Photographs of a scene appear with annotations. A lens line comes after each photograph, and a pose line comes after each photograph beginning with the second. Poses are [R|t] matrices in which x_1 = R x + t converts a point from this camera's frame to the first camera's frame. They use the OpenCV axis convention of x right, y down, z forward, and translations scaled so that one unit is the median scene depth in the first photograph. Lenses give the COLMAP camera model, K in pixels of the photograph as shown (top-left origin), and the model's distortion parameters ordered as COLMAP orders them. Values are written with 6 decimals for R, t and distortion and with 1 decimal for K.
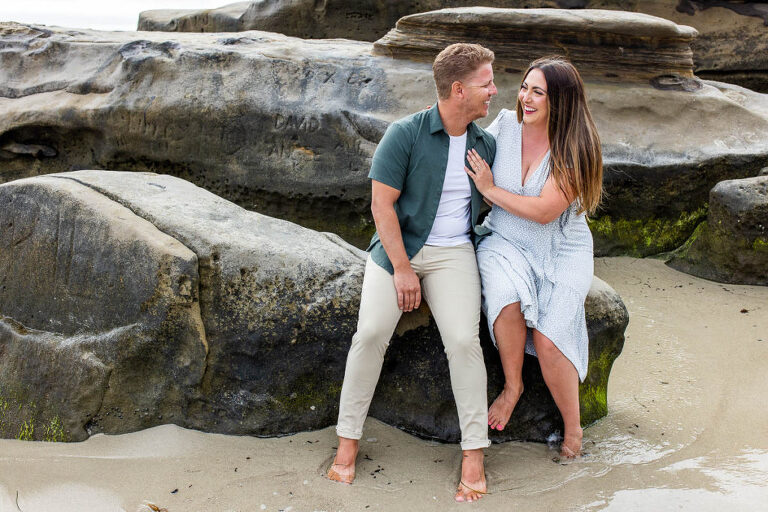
lens RADIAL K [[739.3, 0, 382.1], [0, 739.3, 245.7], [0, 0, 1]] dist [-0.002673, -0.006966]
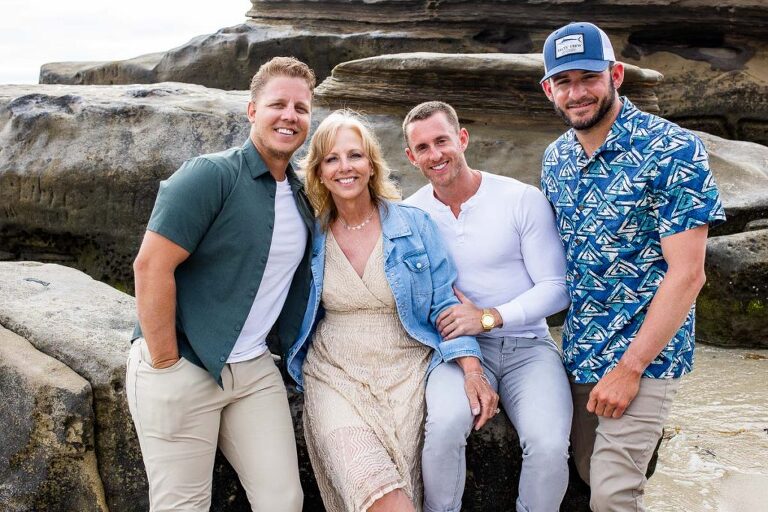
lens RADIAL K [[742.4, 0, 386.3], [0, 742.4, 247.8], [0, 0, 1]] dist [-0.004070, -0.003004]
pose [[0.993812, -0.035864, 0.105122, -0.018830], [0.042638, 0.997108, -0.062914, -0.031037], [-0.102561, 0.067007, 0.992467, 0.127249]]
